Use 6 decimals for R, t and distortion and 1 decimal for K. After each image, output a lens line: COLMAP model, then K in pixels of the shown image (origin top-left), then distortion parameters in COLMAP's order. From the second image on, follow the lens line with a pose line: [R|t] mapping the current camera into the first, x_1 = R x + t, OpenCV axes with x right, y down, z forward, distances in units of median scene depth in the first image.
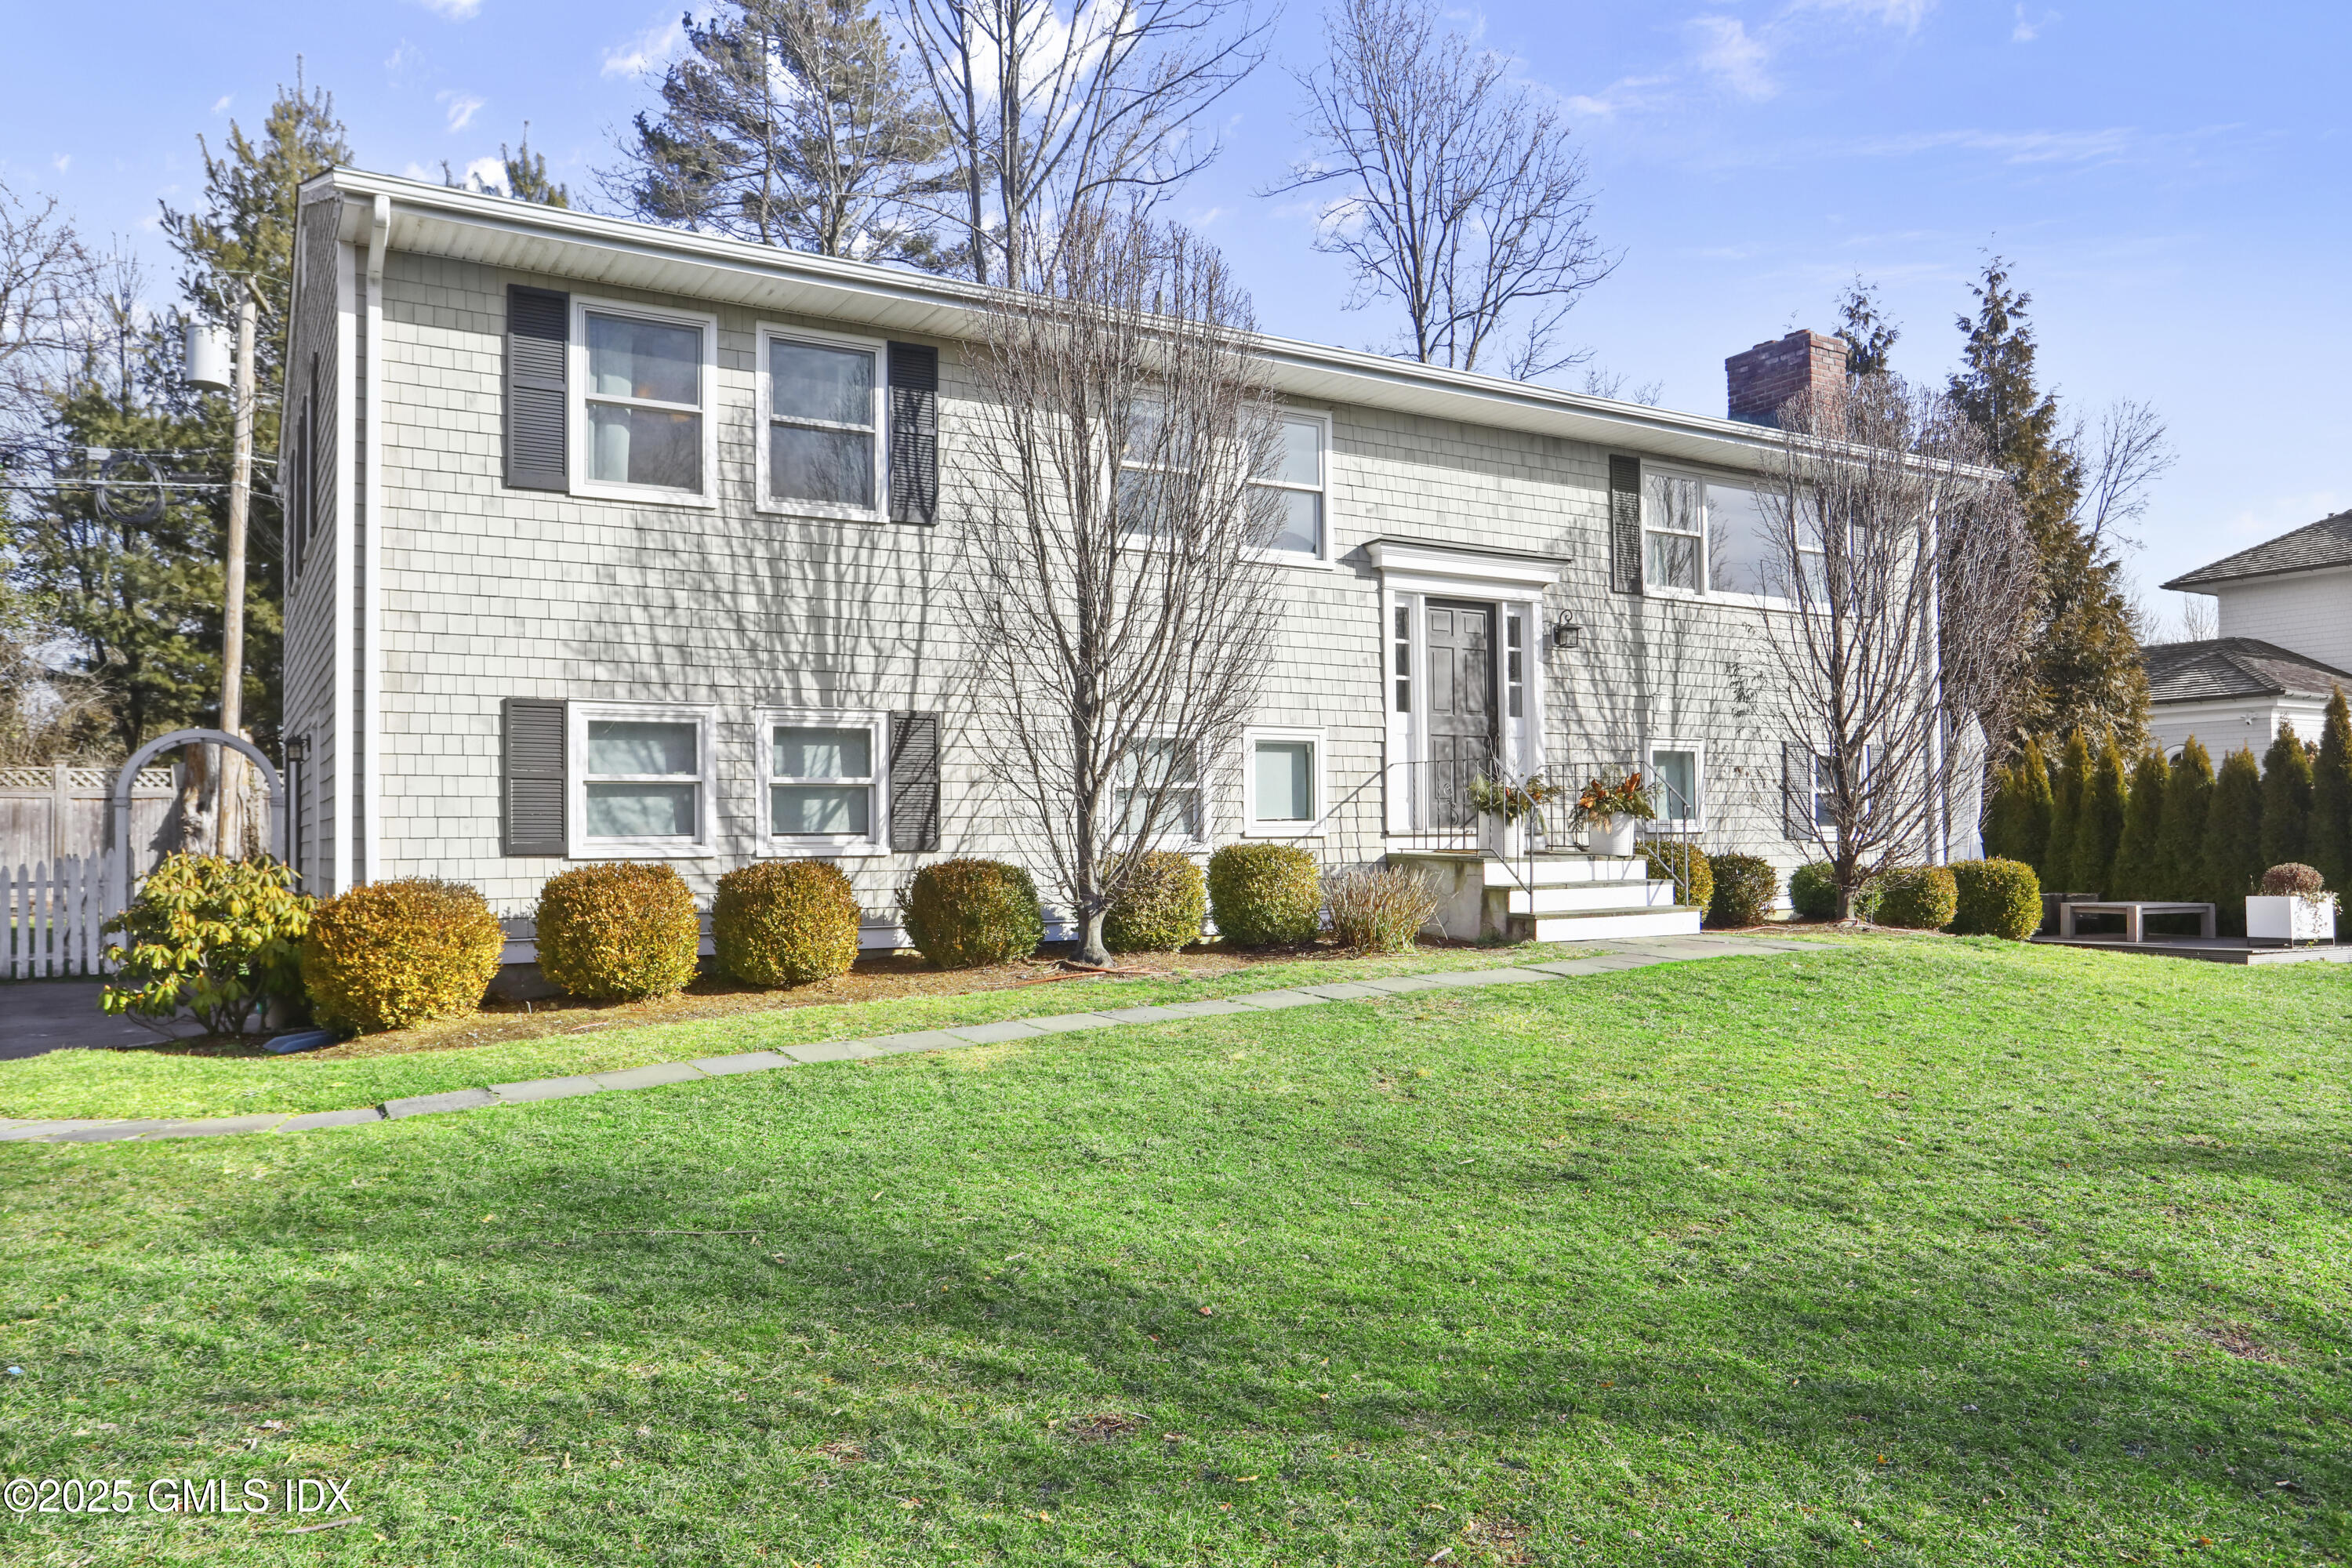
lens RADIAL K [[1597.5, 0, 1189.9], [0, 1597.5, 798.2], [0, 0, 1]] dist [-0.041881, 0.039370]
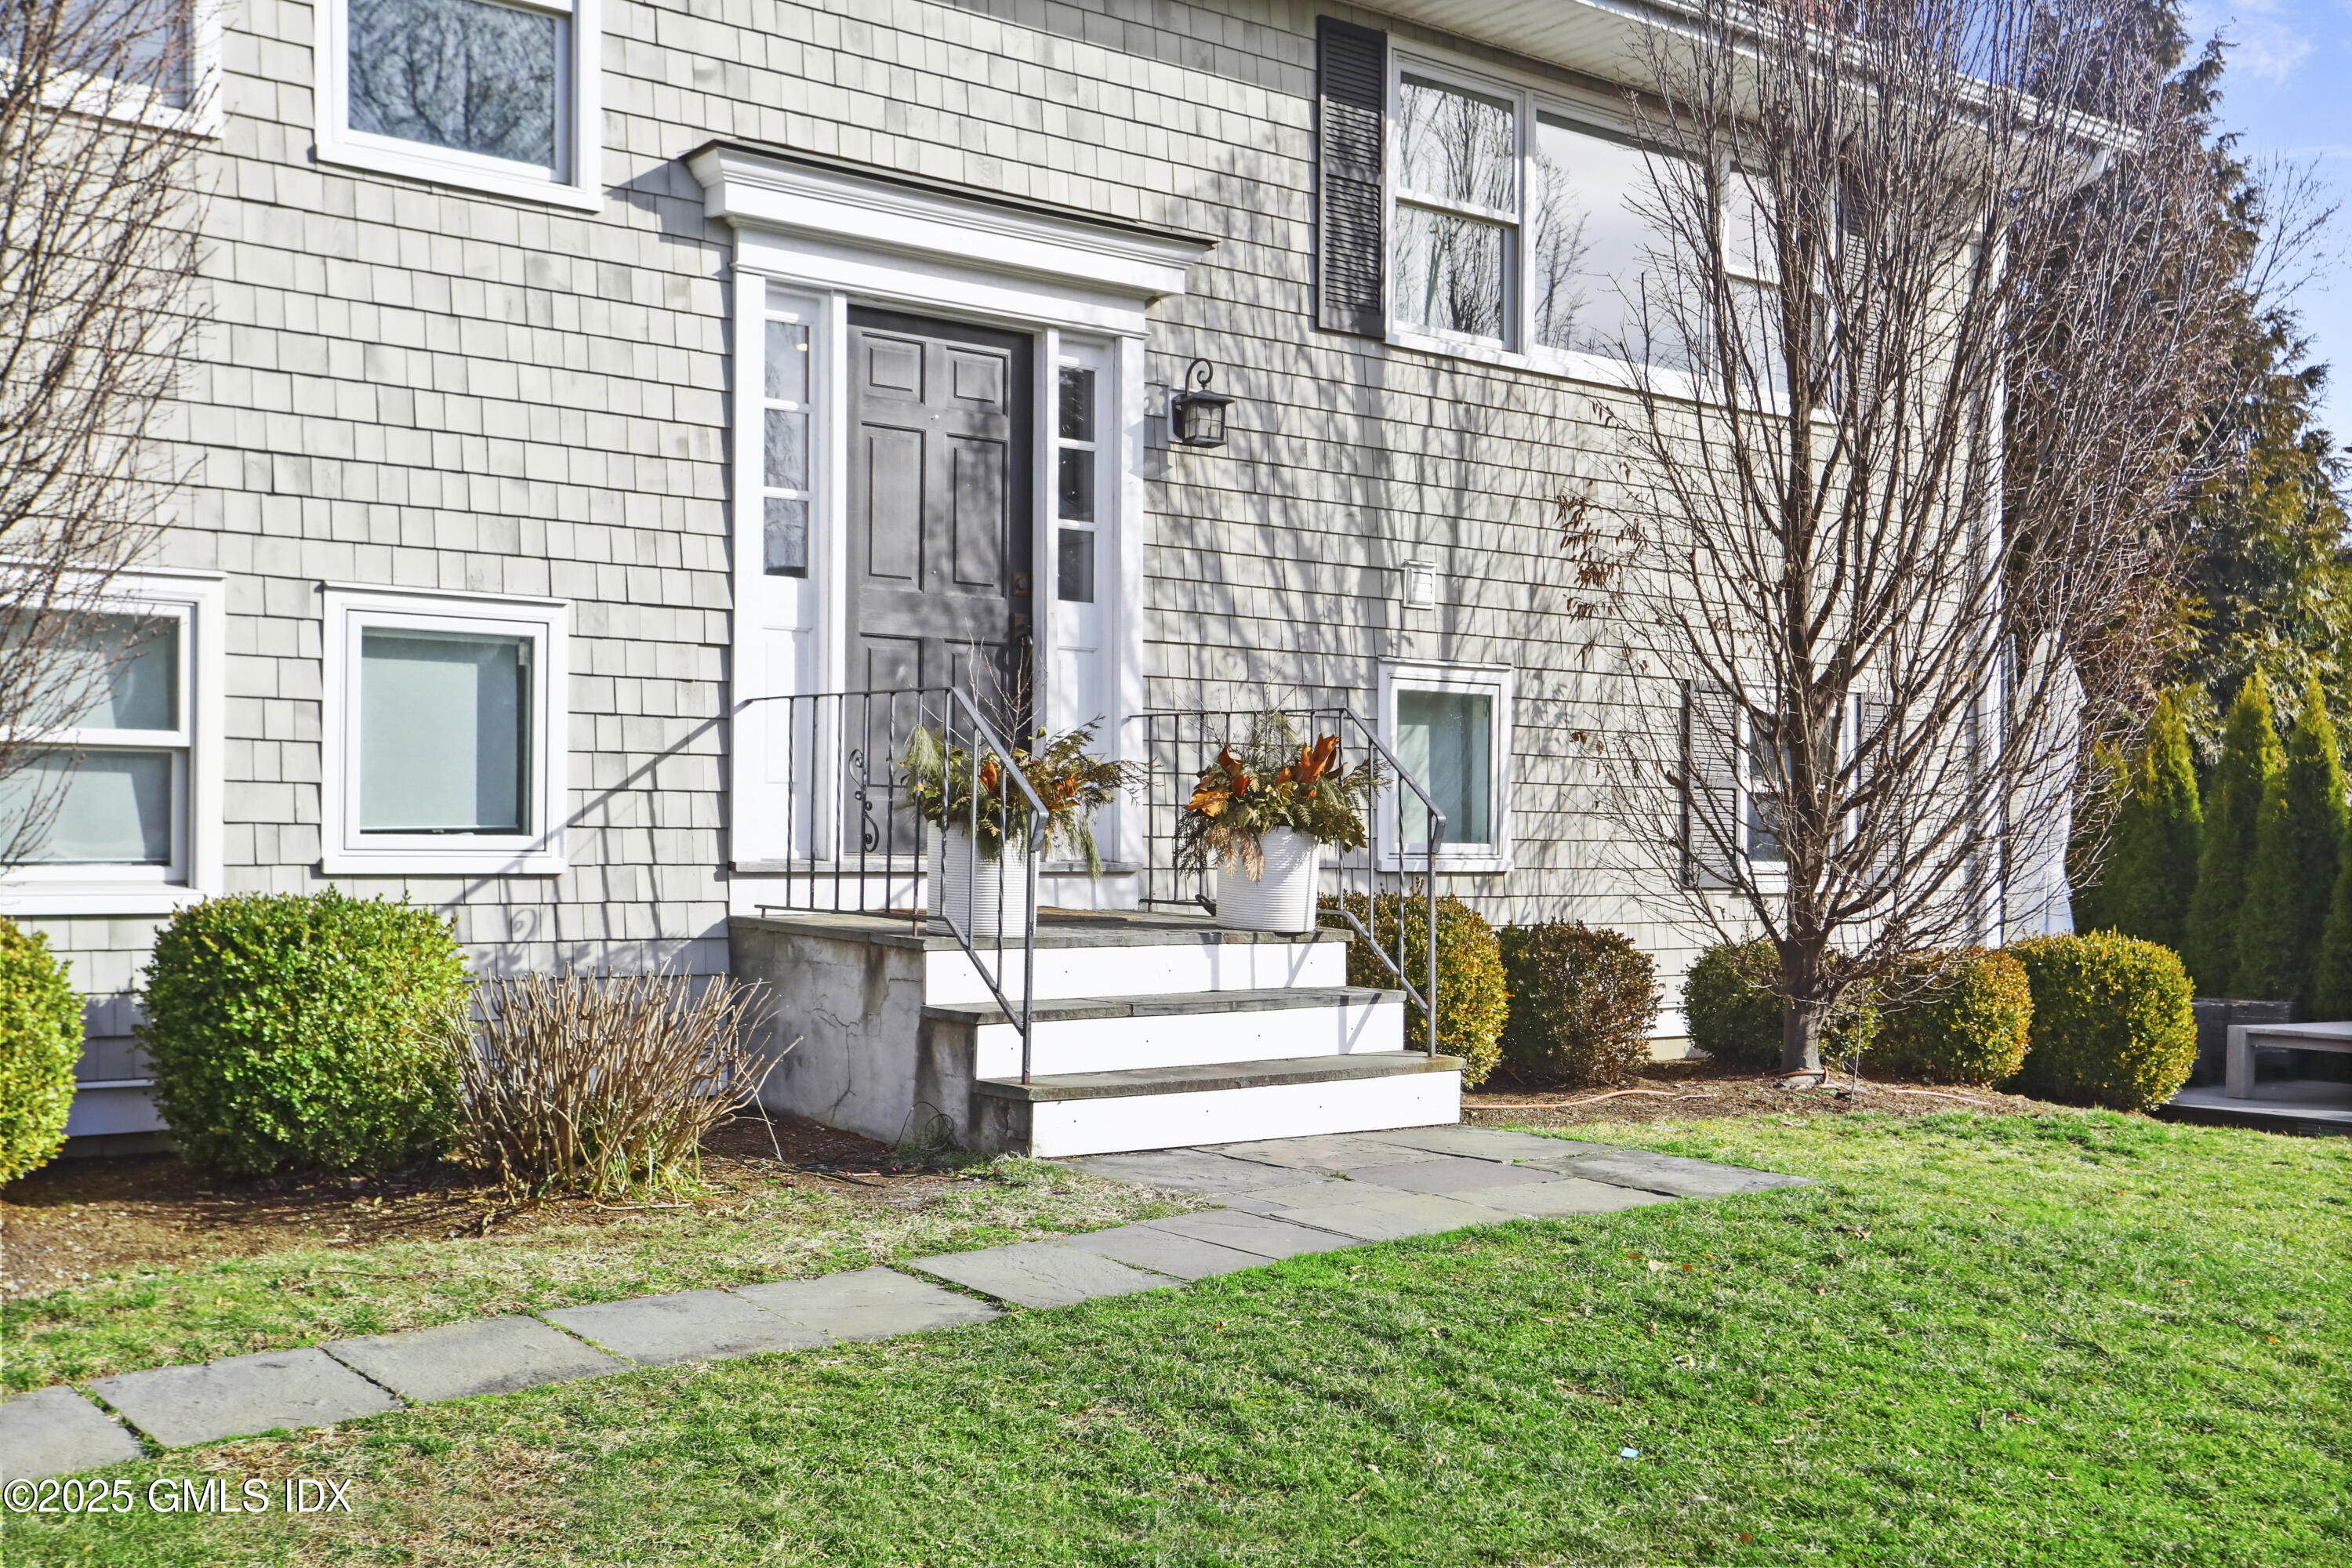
lens RADIAL K [[2510.5, 0, 1172.0], [0, 2510.5, 841.5], [0, 0, 1]] dist [0.012204, 0.043661]
pose [[0.990078, 0.018440, 0.139301, 0.135665], [-0.021862, 0.999495, 0.023073, -0.002098], [-0.138805, -0.025890, 0.989981, 0.319715]]
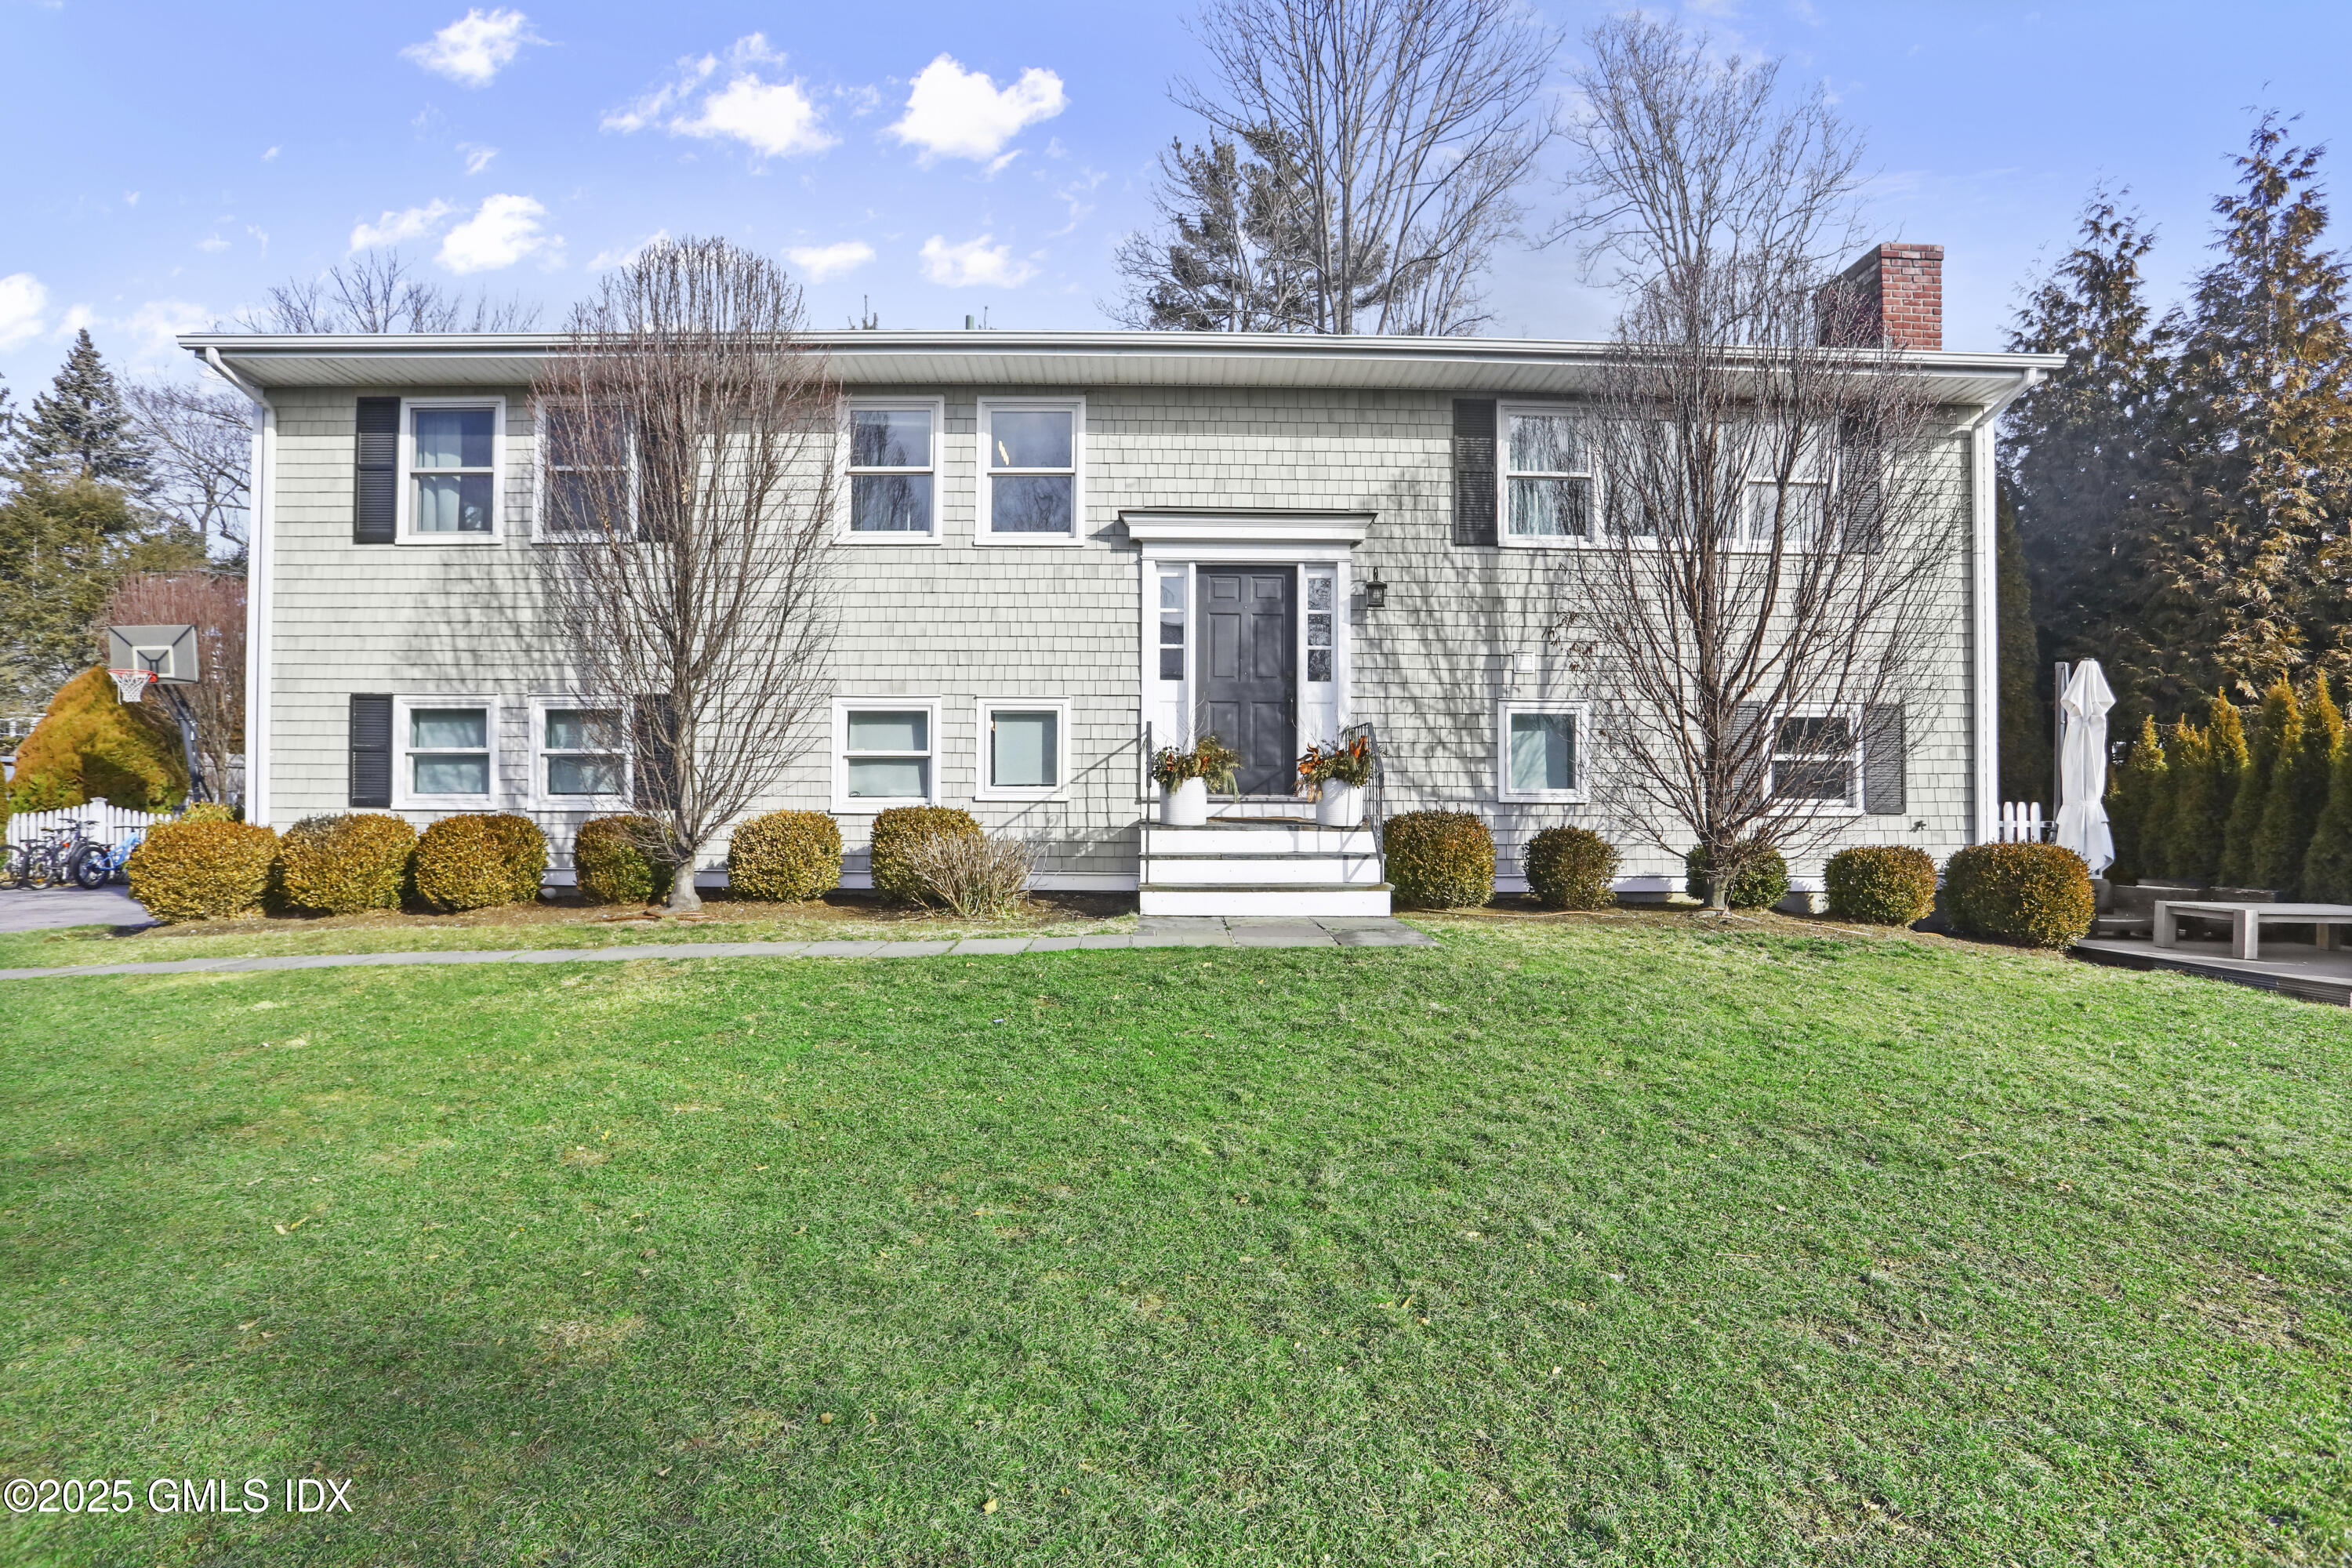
lens RADIAL K [[1137.5, 0, 1176.9], [0, 1137.5, 797.9], [0, 0, 1]] dist [-0.074721, 0.029430]
pose [[0.870423, 0.010718, -0.492188, 0.468131], [-0.000141, 0.999768, 0.021522, 0.005176], [0.492304, -0.018664, 0.870223, 0.351515]]
